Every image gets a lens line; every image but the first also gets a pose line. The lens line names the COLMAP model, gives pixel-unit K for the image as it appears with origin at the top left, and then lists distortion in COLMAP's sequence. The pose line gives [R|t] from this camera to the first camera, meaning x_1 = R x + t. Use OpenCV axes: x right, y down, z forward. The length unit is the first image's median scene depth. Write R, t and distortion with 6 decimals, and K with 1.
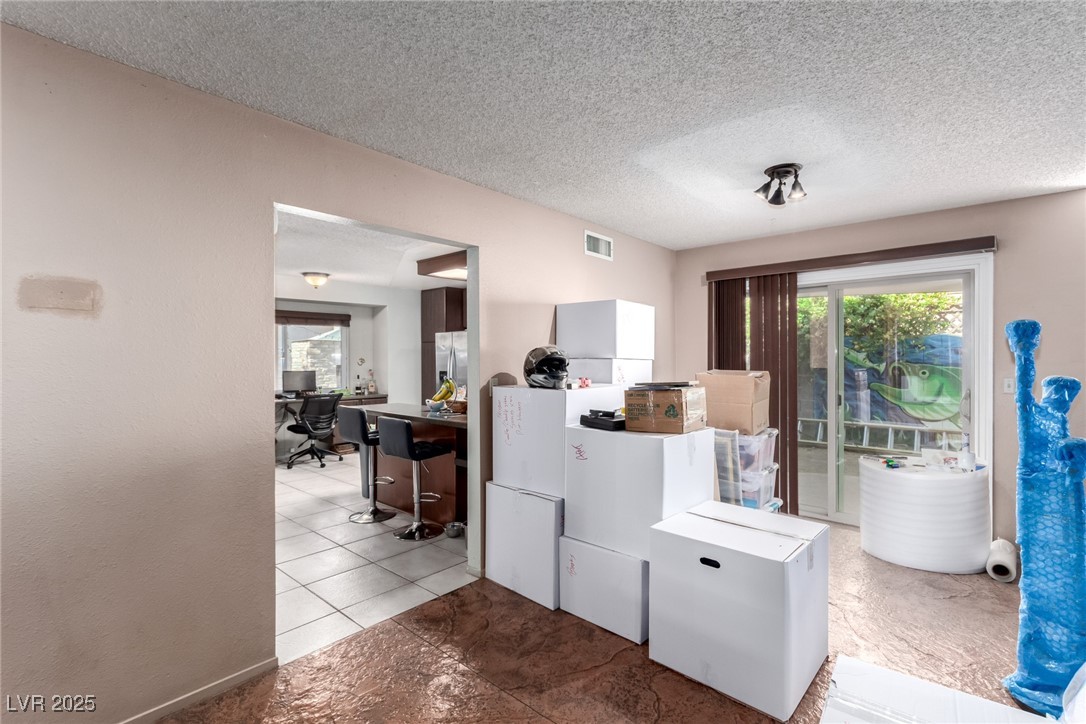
lens RADIAL K [[504.9, 0, 542.6], [0, 504.9, 367.0], [0, 0, 1]] dist [0.004331, 0.000648]
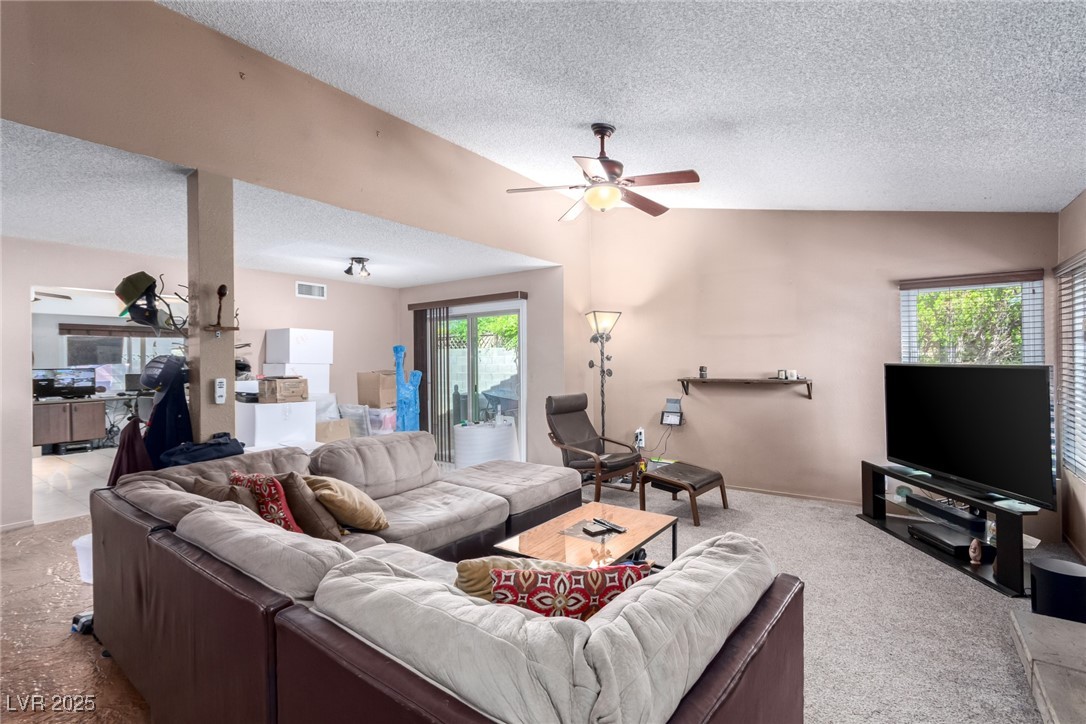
lens RADIAL K [[504.9, 0, 538.8], [0, 504.9, 357.4], [0, 0, 1]] dist [0.004331, 0.000648]
pose [[0.995202, -0.009241, 0.097402, 0.638290], [0.011272, 0.999730, -0.020322, 0.005625], [-0.097188, 0.021322, 0.995038, -0.596002]]
